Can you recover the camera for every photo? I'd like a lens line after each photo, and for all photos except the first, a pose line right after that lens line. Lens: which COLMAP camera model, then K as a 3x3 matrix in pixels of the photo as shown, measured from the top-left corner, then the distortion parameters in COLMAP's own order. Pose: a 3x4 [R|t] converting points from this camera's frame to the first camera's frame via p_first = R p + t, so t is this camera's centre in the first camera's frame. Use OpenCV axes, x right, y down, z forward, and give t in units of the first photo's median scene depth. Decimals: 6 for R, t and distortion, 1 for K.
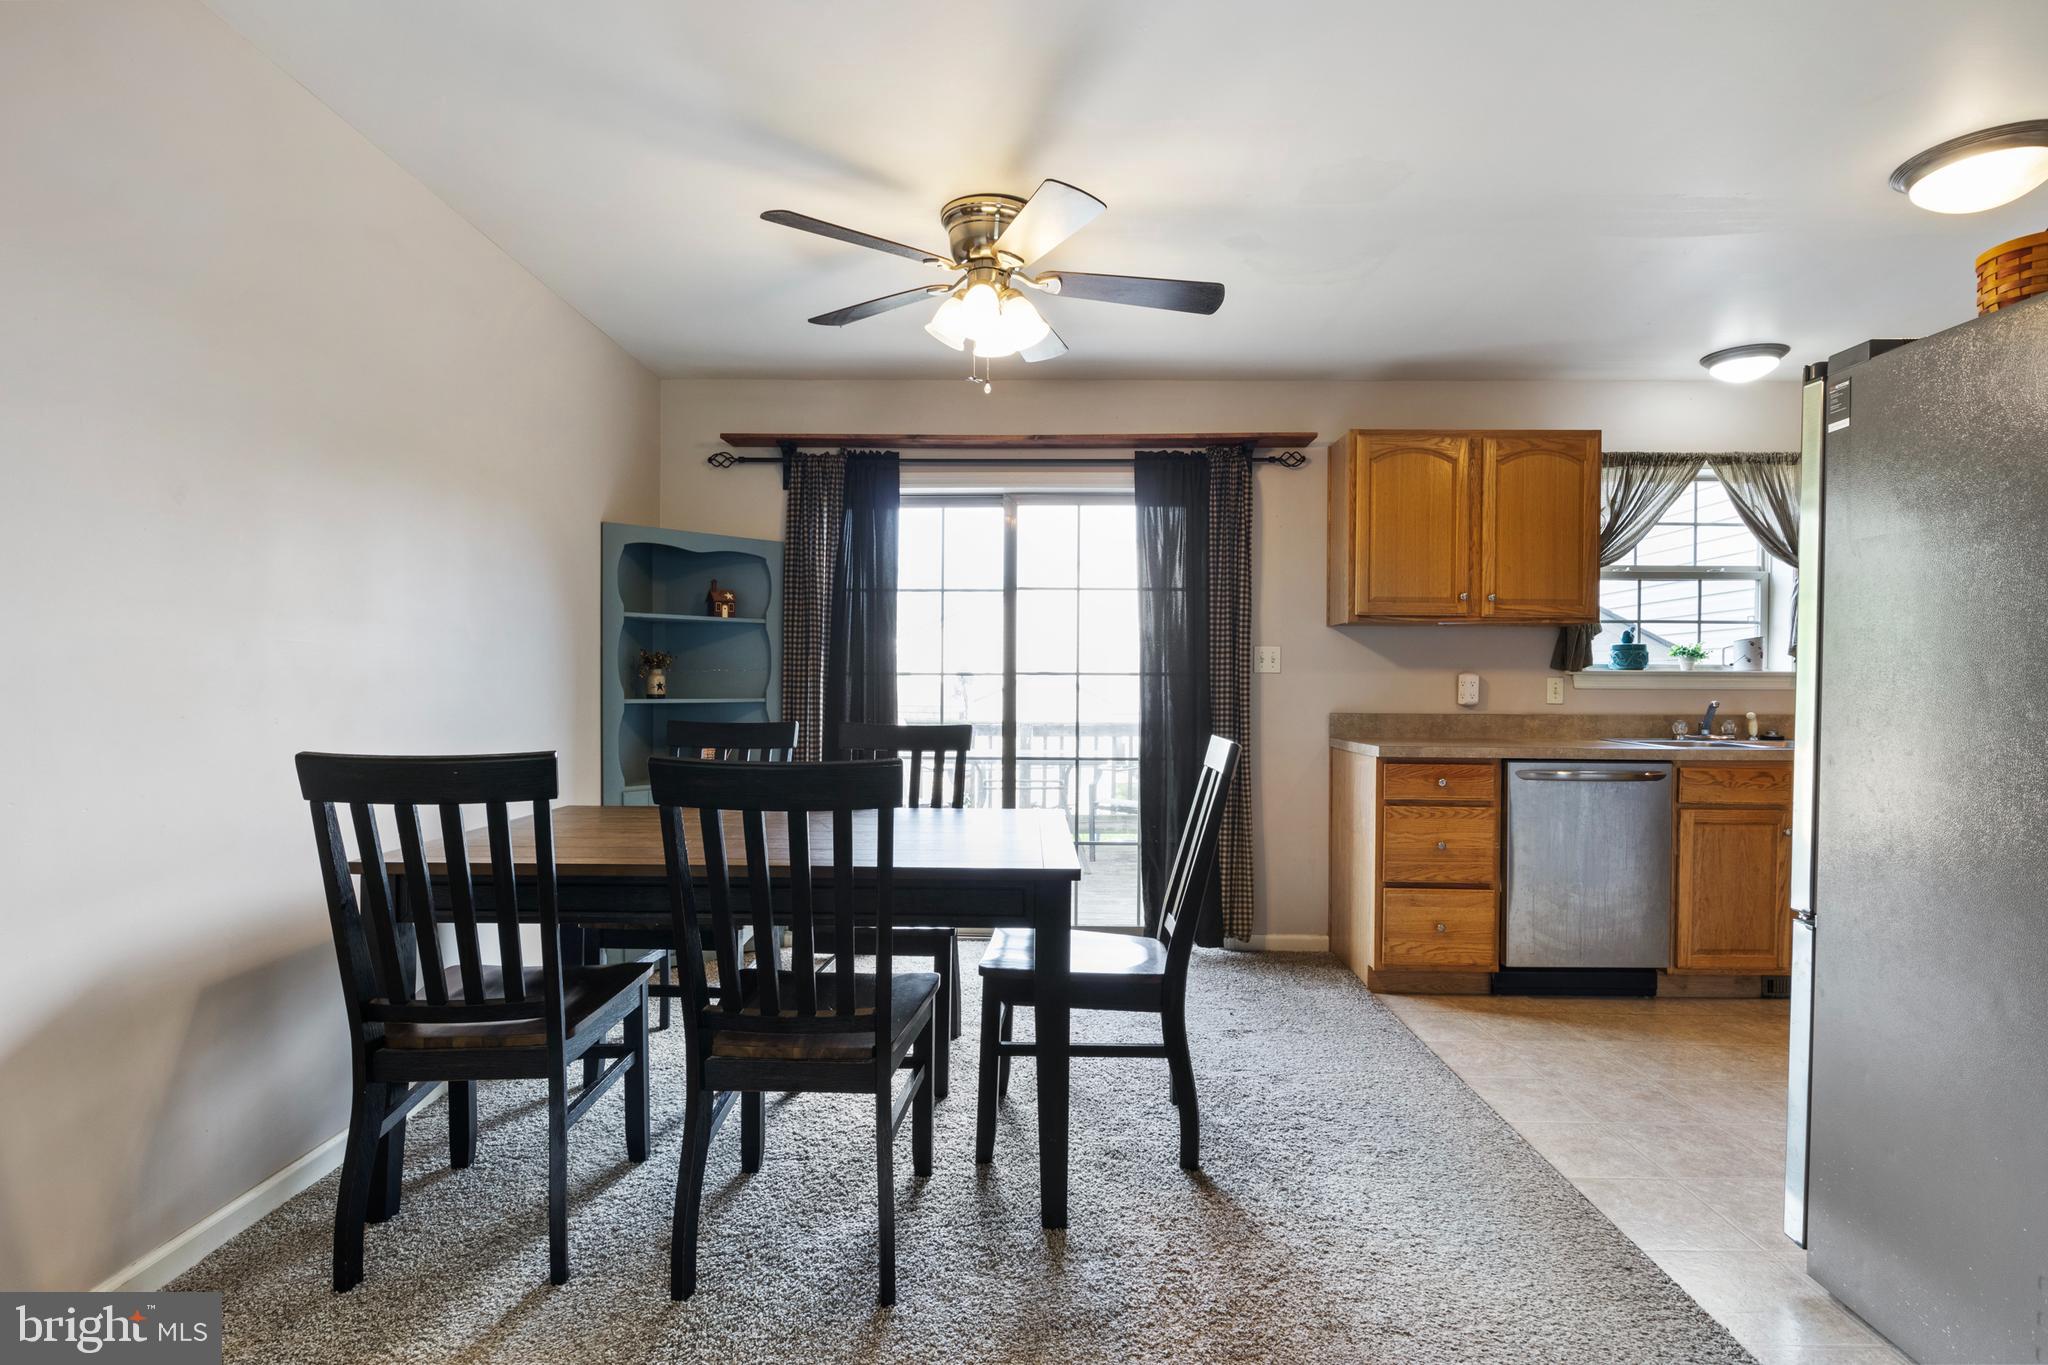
lens RADIAL K [[1033.1, 0, 1011.2], [0, 1033.1, 695.0], [0, 0, 1]] dist [-0.005427, -0.000699]
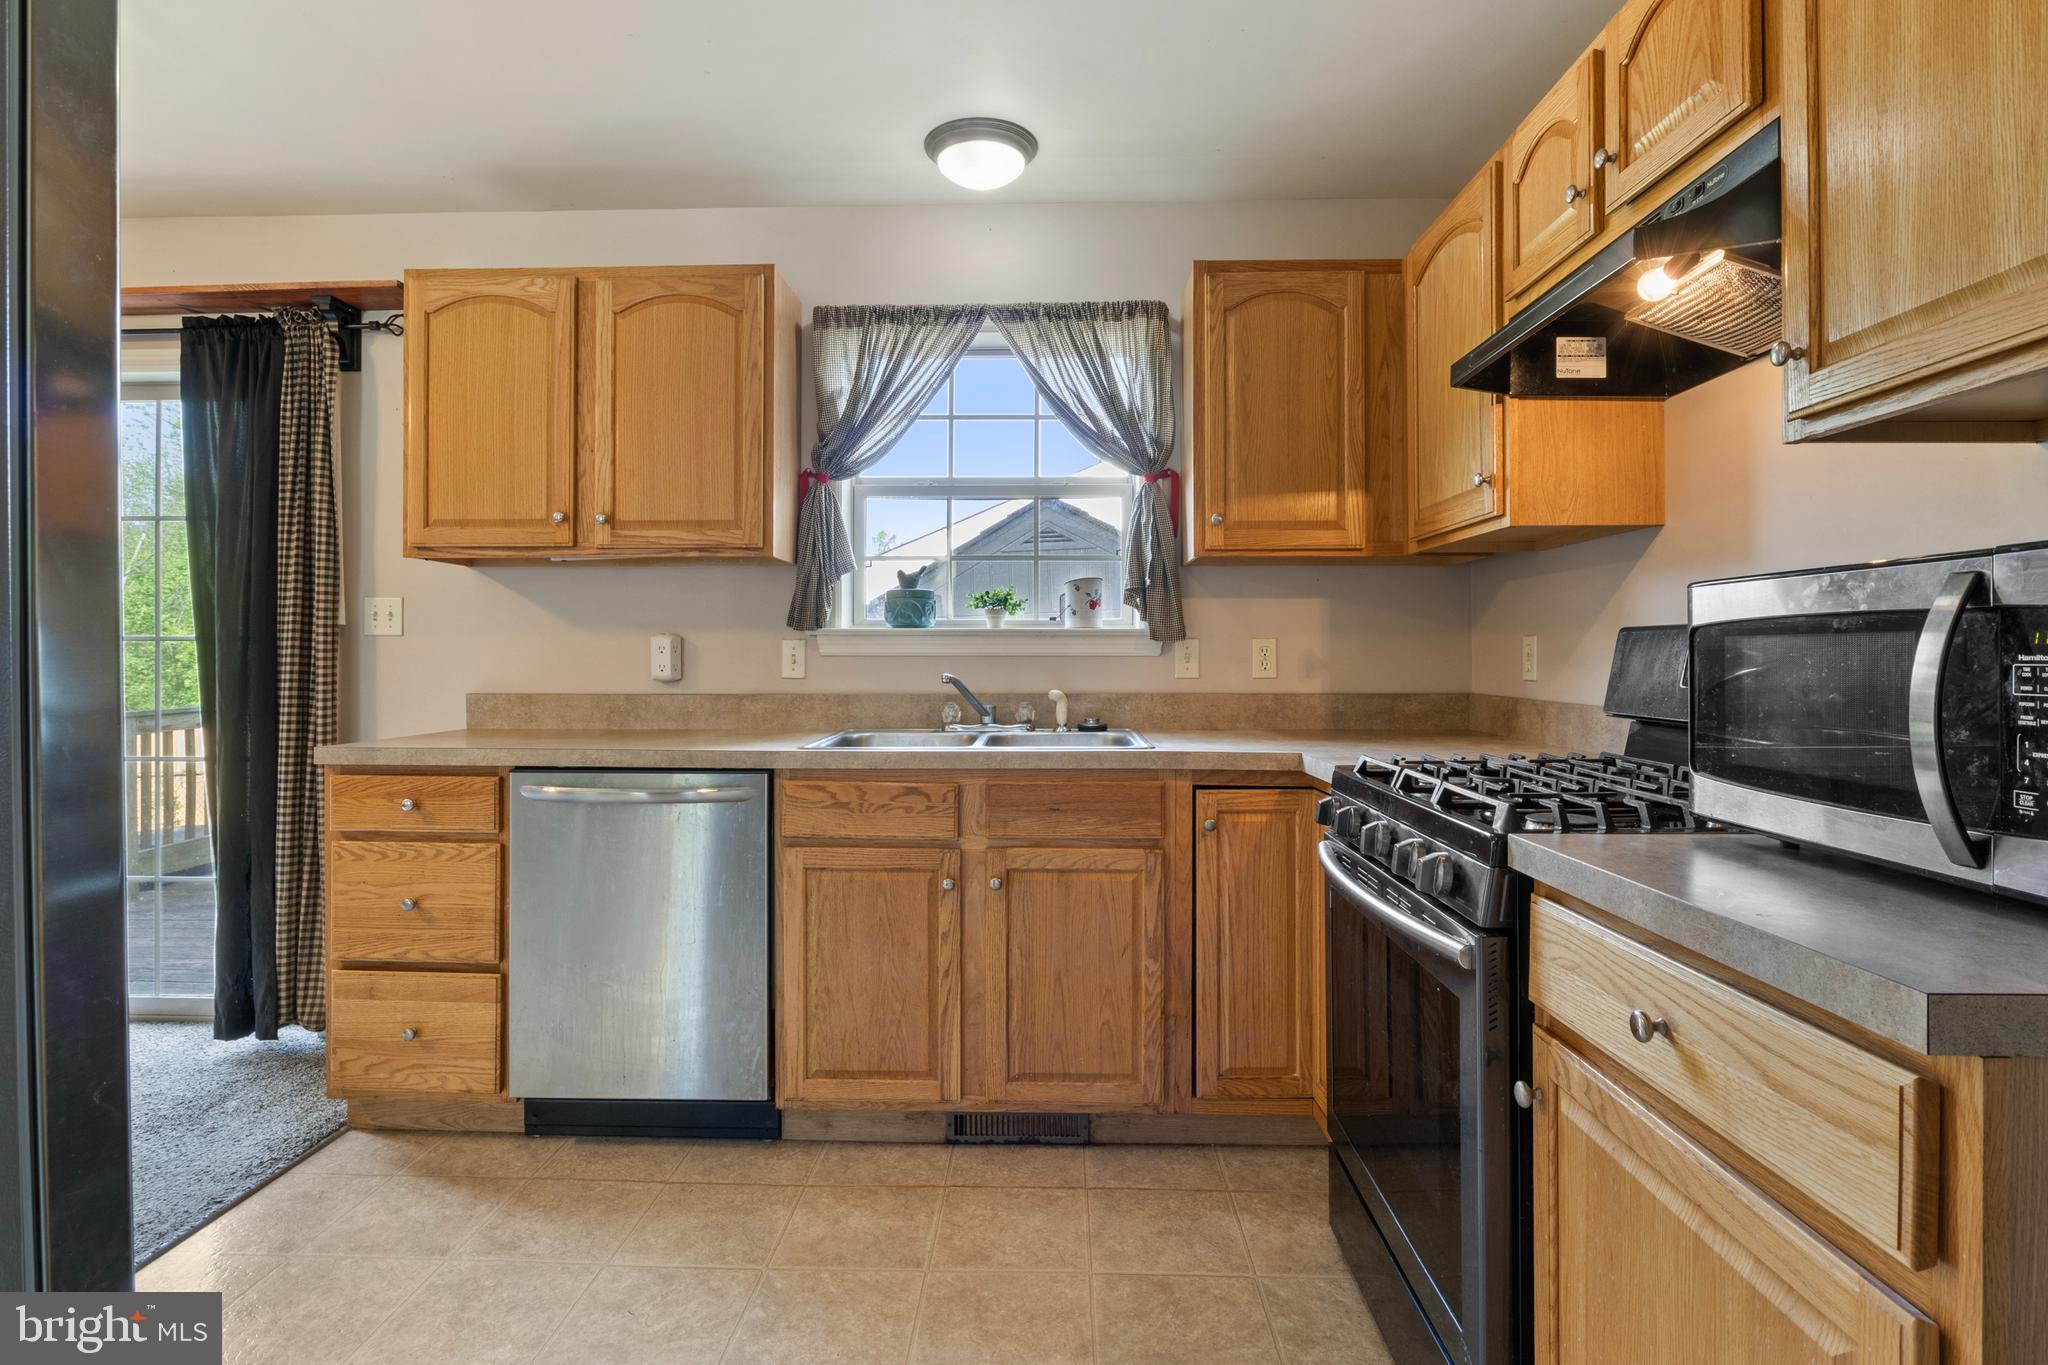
lens RADIAL K [[1033.1, 0, 1019.8], [0, 1033.1, 657.5], [0, 0, 1]] dist [-0.005427, -0.000699]
pose [[0.999847, -0.005271, -0.016686, 0.738854], [0.005104, 0.999937, -0.010022, 0.002620], [0.016737, 0.009936, 0.999811, 0.342906]]
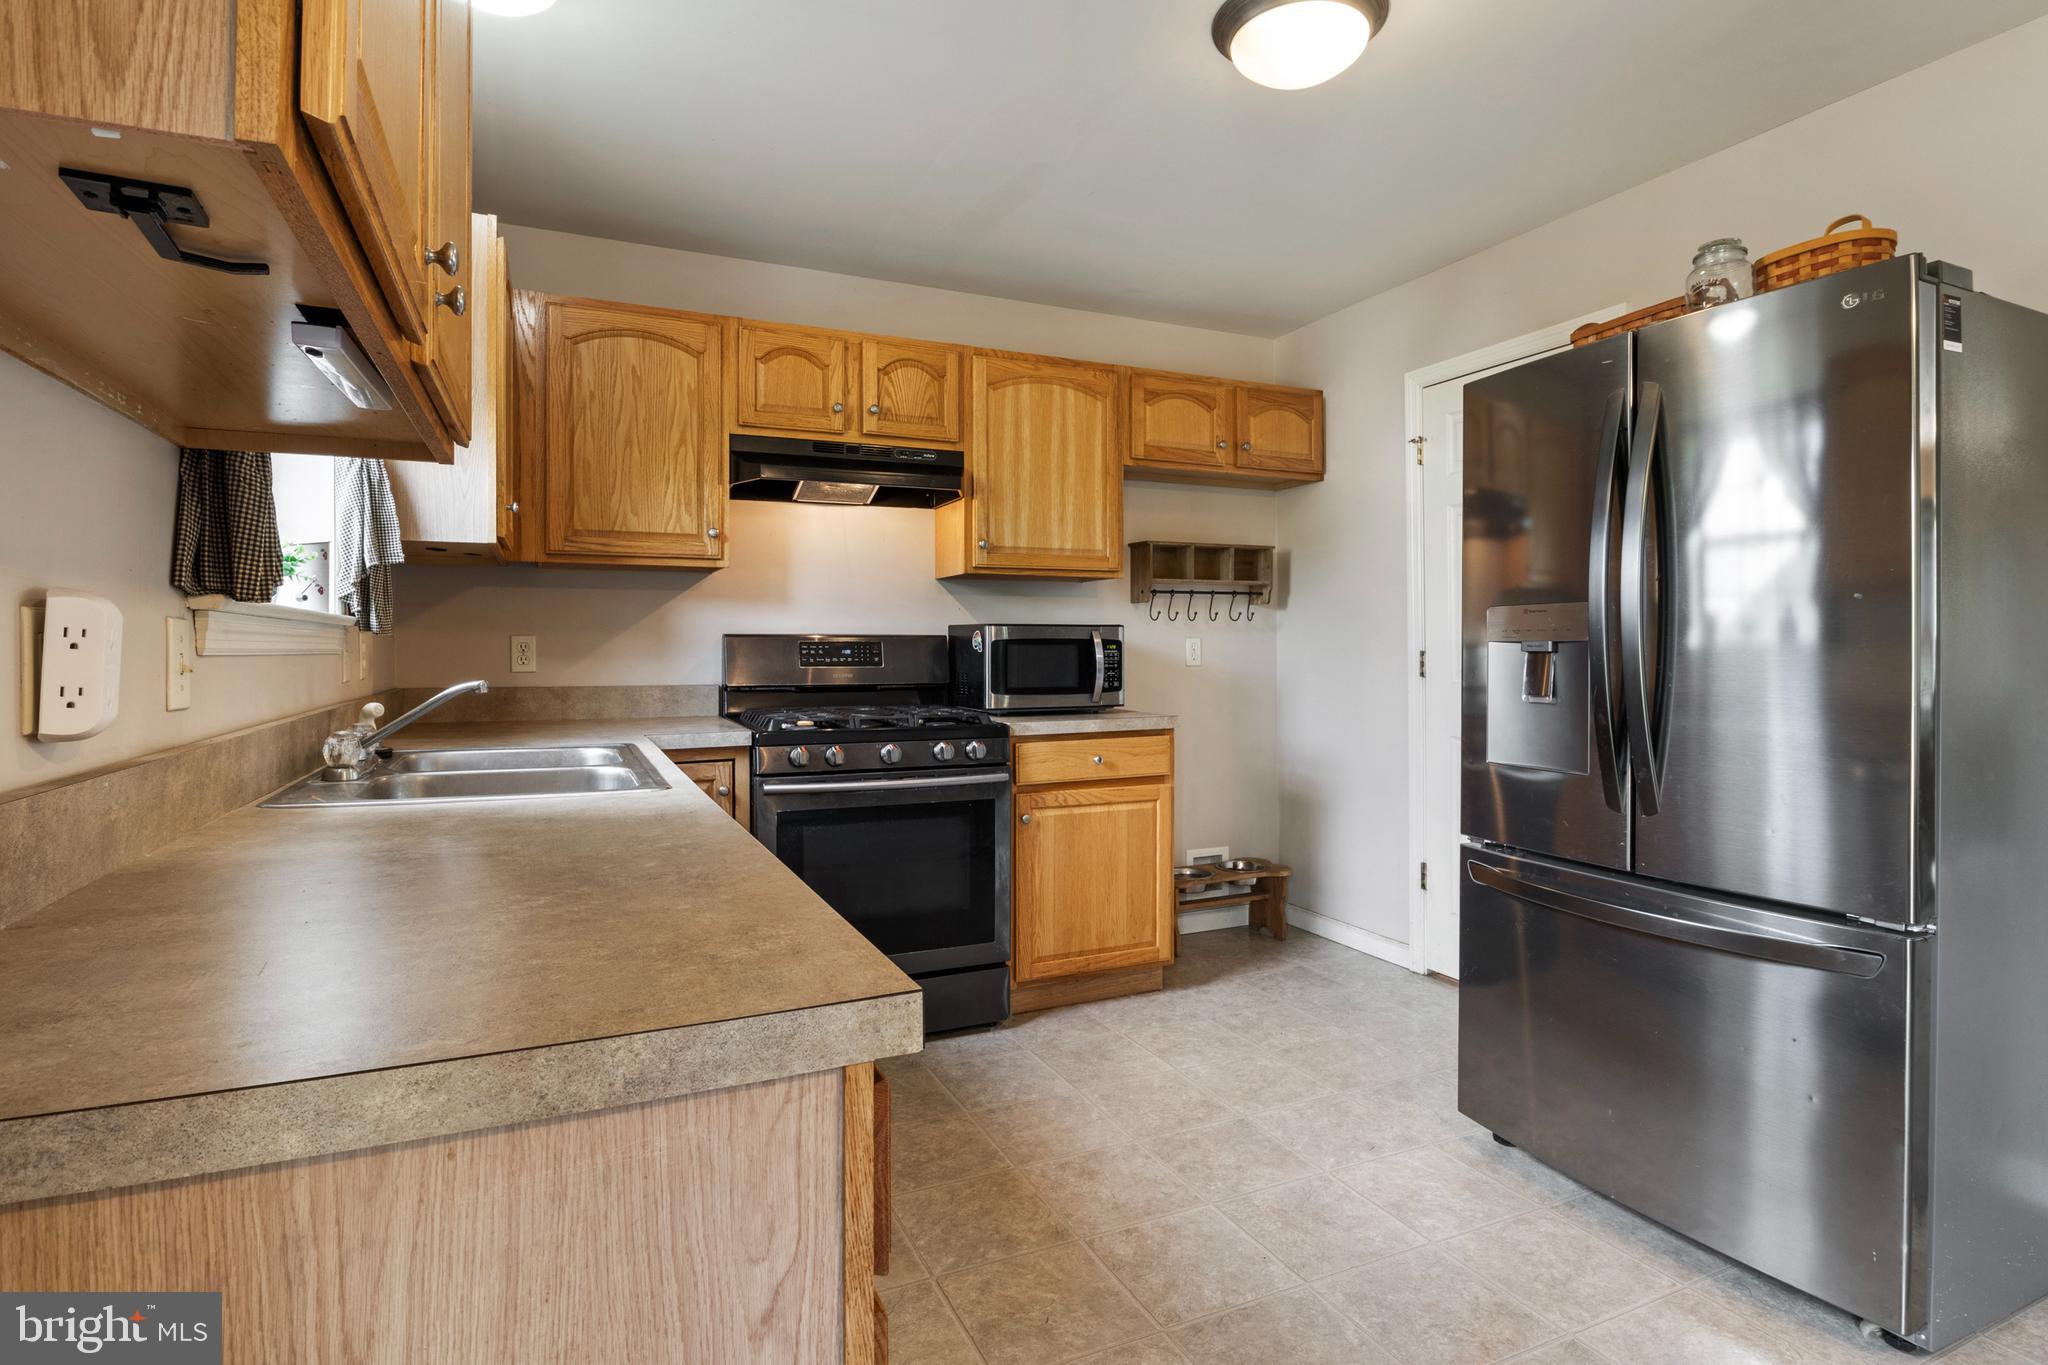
lens RADIAL K [[1033.1, 0, 1040.4], [0, 1033.1, 646.4], [0, 0, 1]] dist [-0.005427, -0.000699]
pose [[-0.444826, -0.002544, 0.895614, 0.174358], [0.008083, 0.999944, 0.006855, -0.009860], [-0.895581, 0.010289, -0.444780, 0.979185]]
